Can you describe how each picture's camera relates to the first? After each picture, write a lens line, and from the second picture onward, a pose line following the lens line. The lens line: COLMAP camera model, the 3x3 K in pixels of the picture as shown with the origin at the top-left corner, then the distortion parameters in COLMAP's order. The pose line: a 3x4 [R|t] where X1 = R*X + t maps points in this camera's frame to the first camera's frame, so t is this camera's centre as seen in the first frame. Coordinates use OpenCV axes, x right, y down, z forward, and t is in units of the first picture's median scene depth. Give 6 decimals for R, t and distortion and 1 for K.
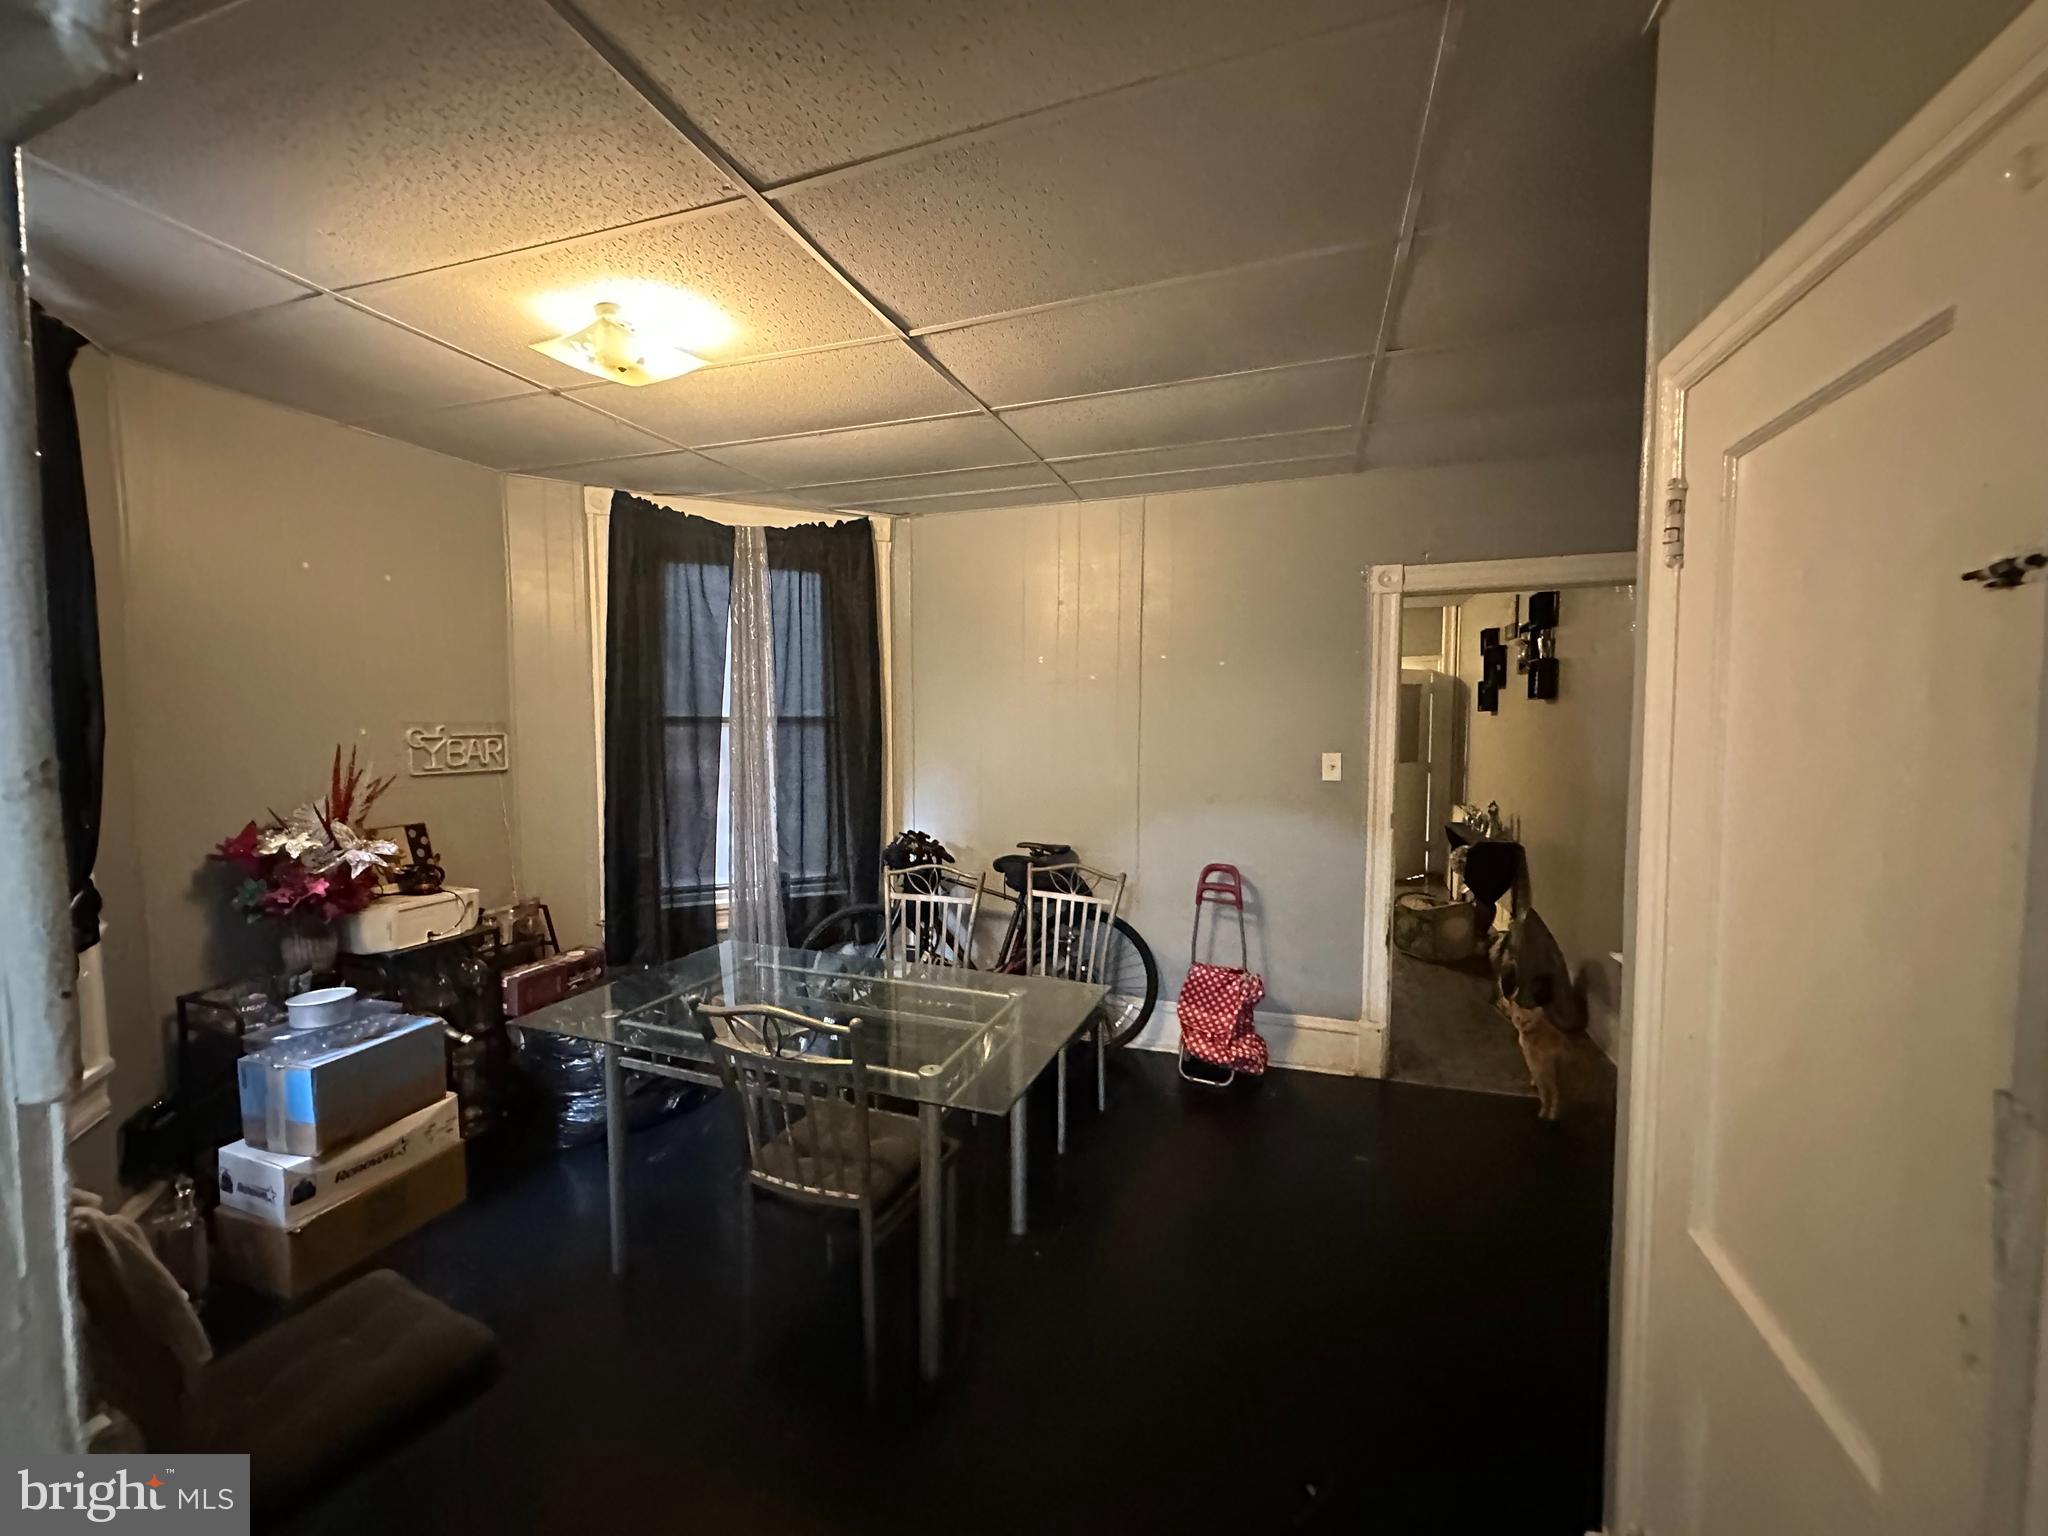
lens RADIAL K [[824.8, 0, 1024.0], [0, 824.8, 768.0], [0, 0, 1]] dist [0.001050, -0.000063]
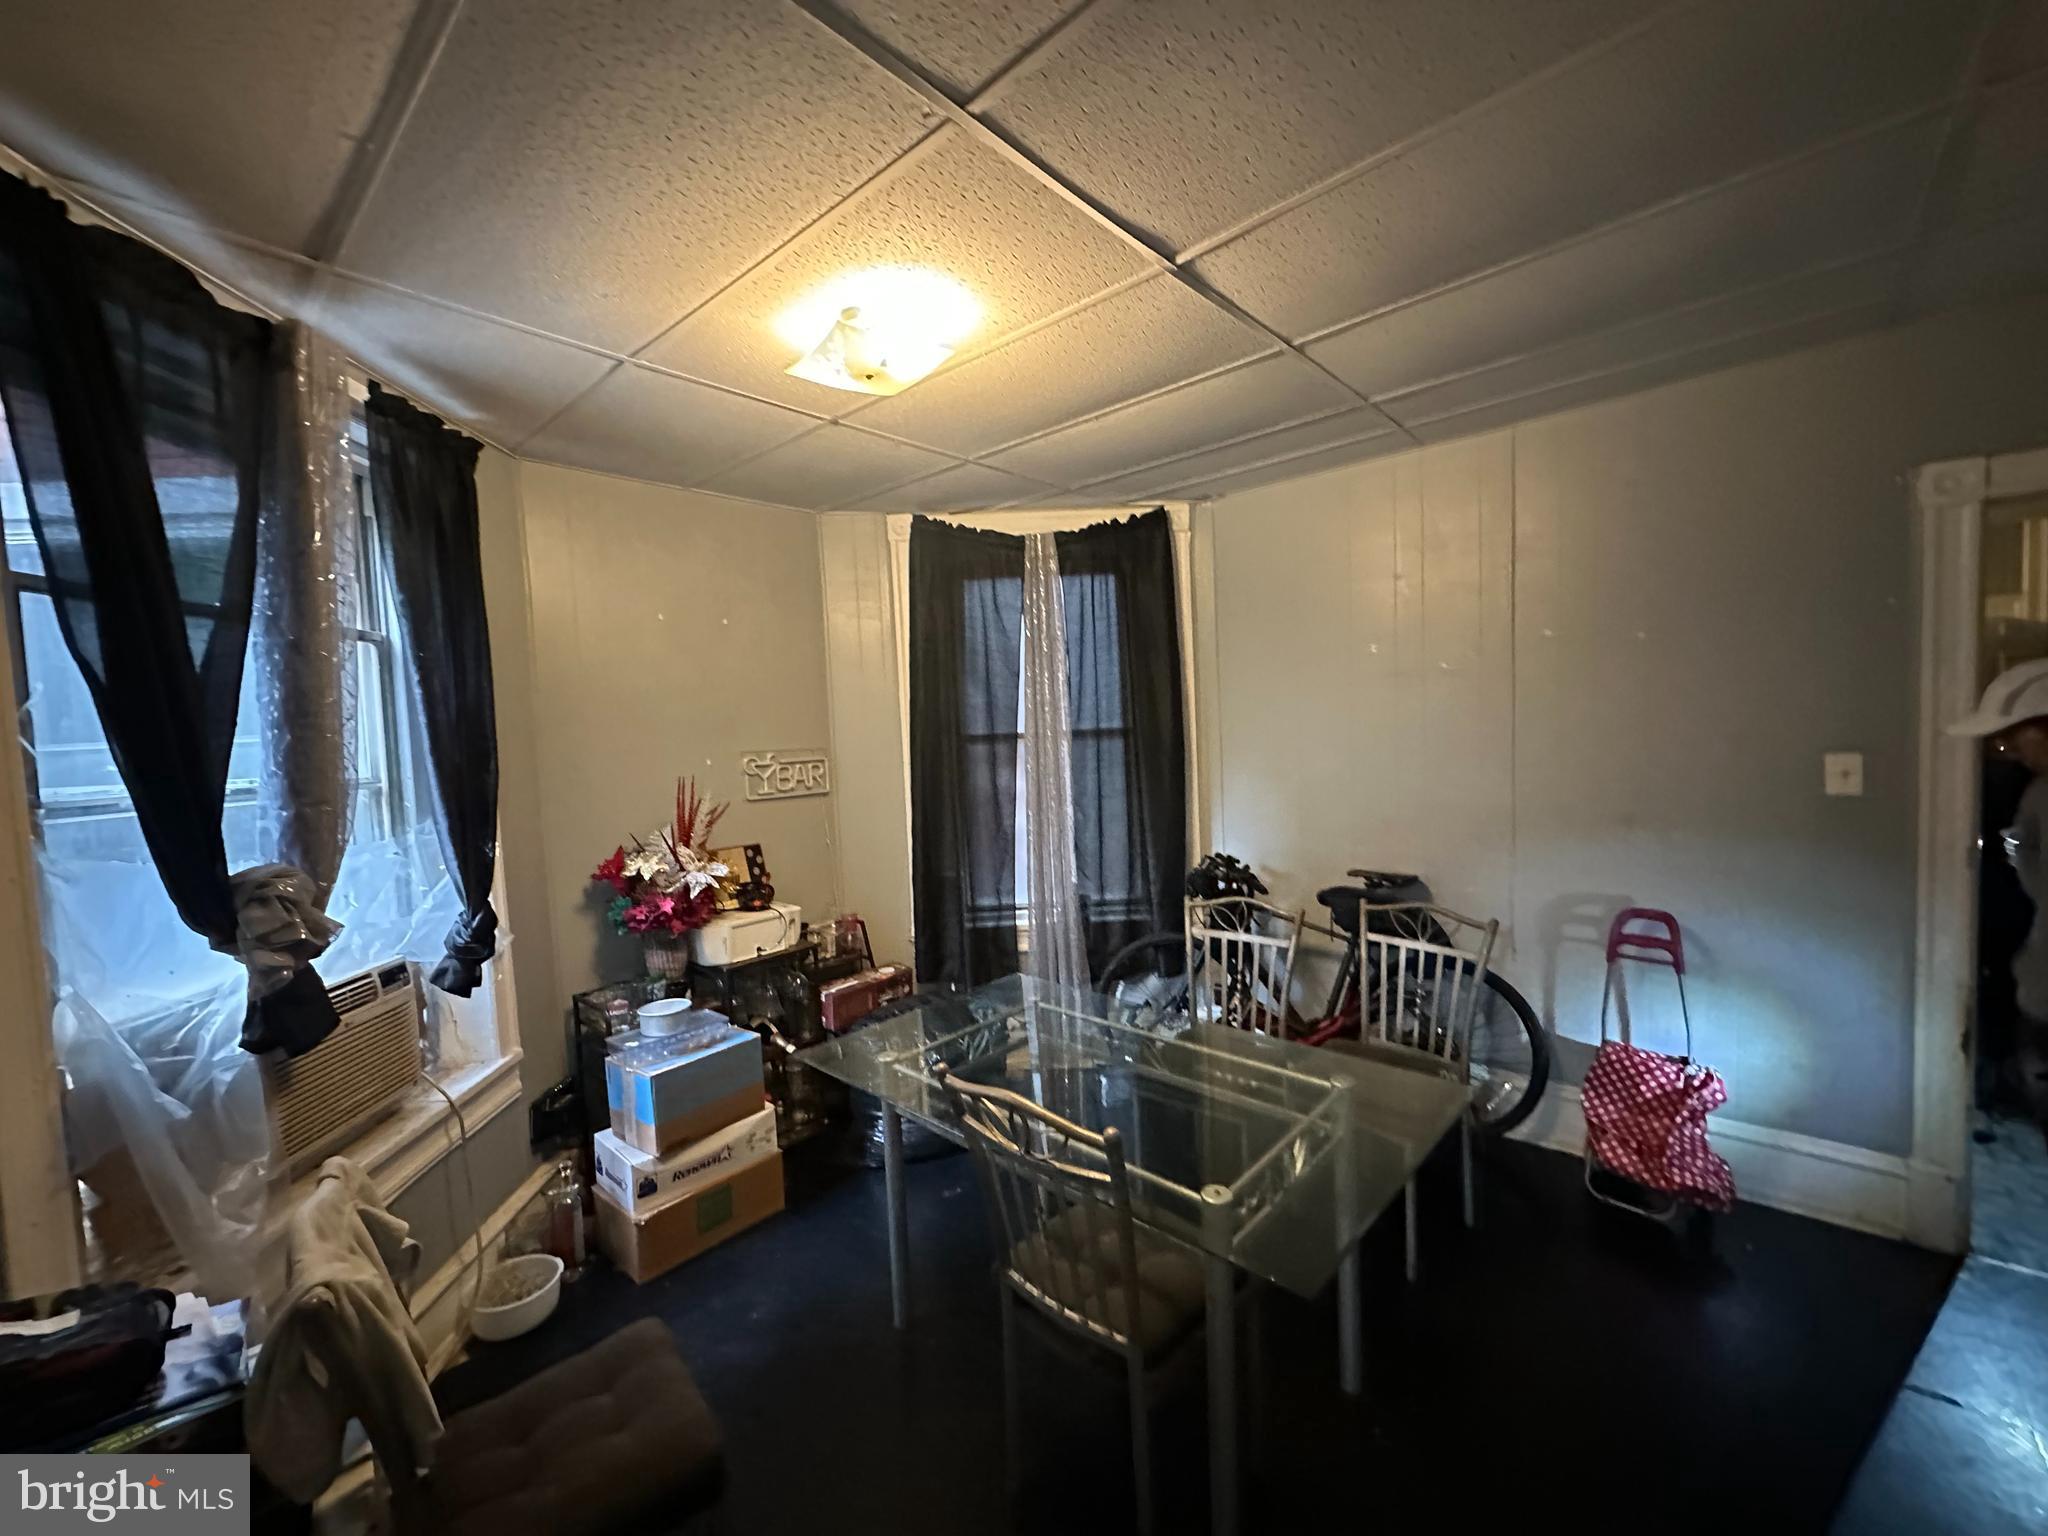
lens RADIAL K [[815.7, 0, 1024.0], [0, 815.7, 768.0], [0, 0, 1]] dist [-0.002280, -0.000122]
pose [[0.920930, -0.021227, -0.389150, 0.015076], [0.021973, 0.999755, -0.002535, -0.020248], [0.389109, -0.006216, 0.921171, 0.129501]]
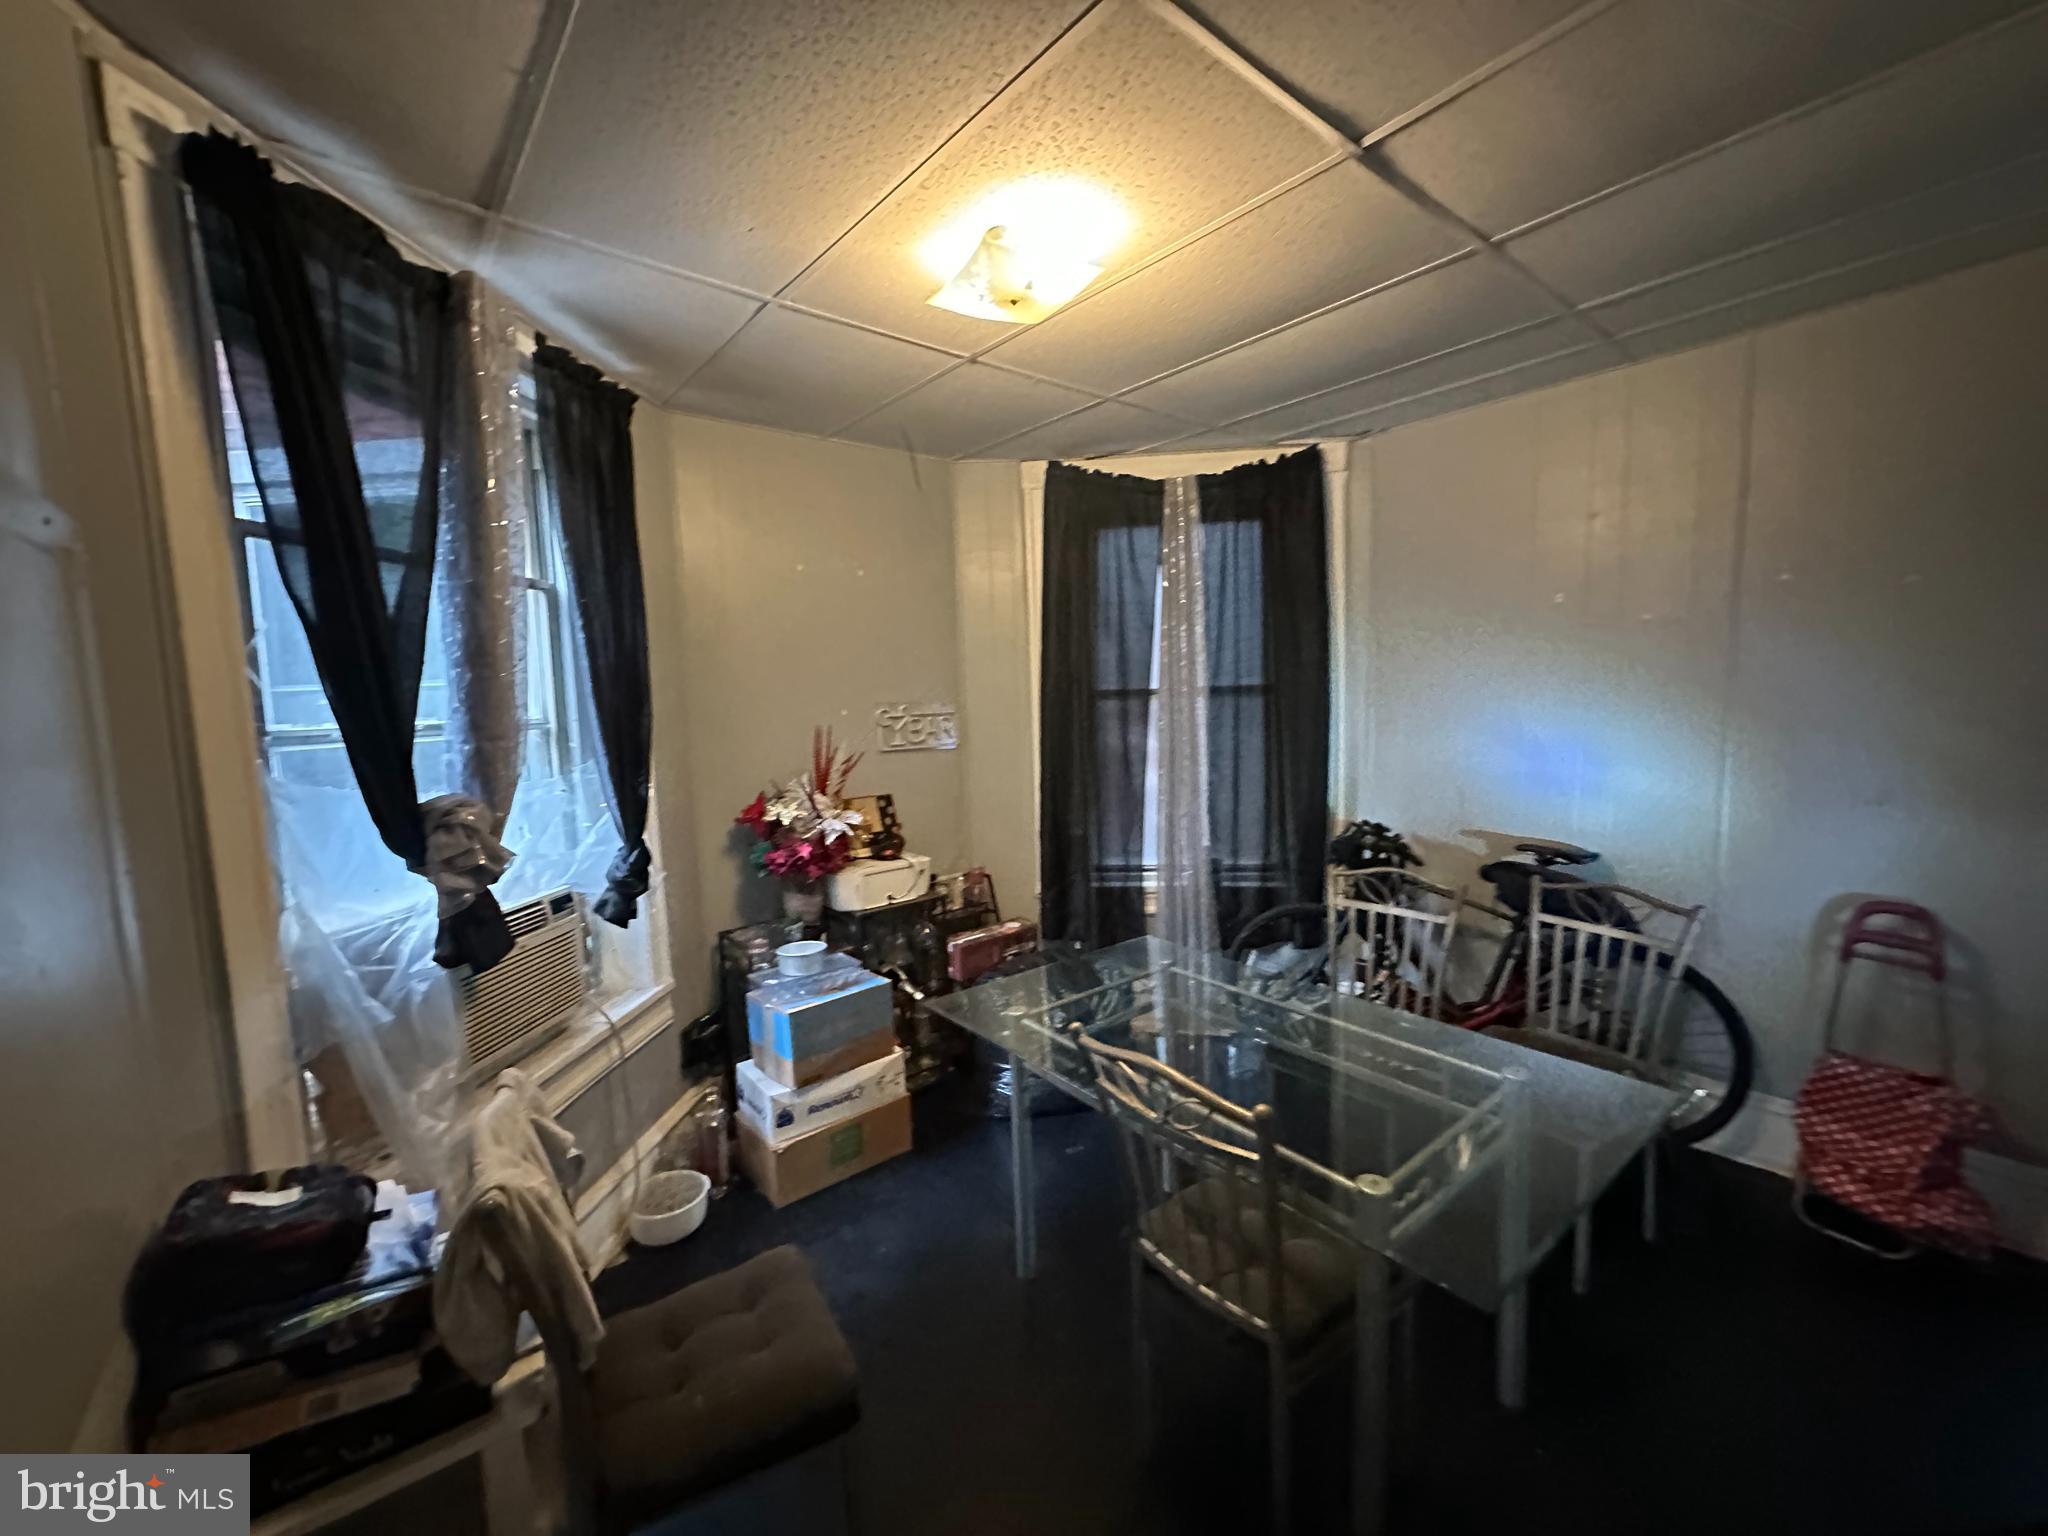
lens RADIAL K [[815.7, 0, 1024.0], [0, 815.7, 768.0], [0, 0, 1]] dist [-0.002280, -0.000122]
pose [[0.854174, 0.020964, -0.519565, -0.007593], [0.001210, 0.999104, 0.042301, -0.012761], [0.519987, -0.036761, 0.853383, 0.146270]]
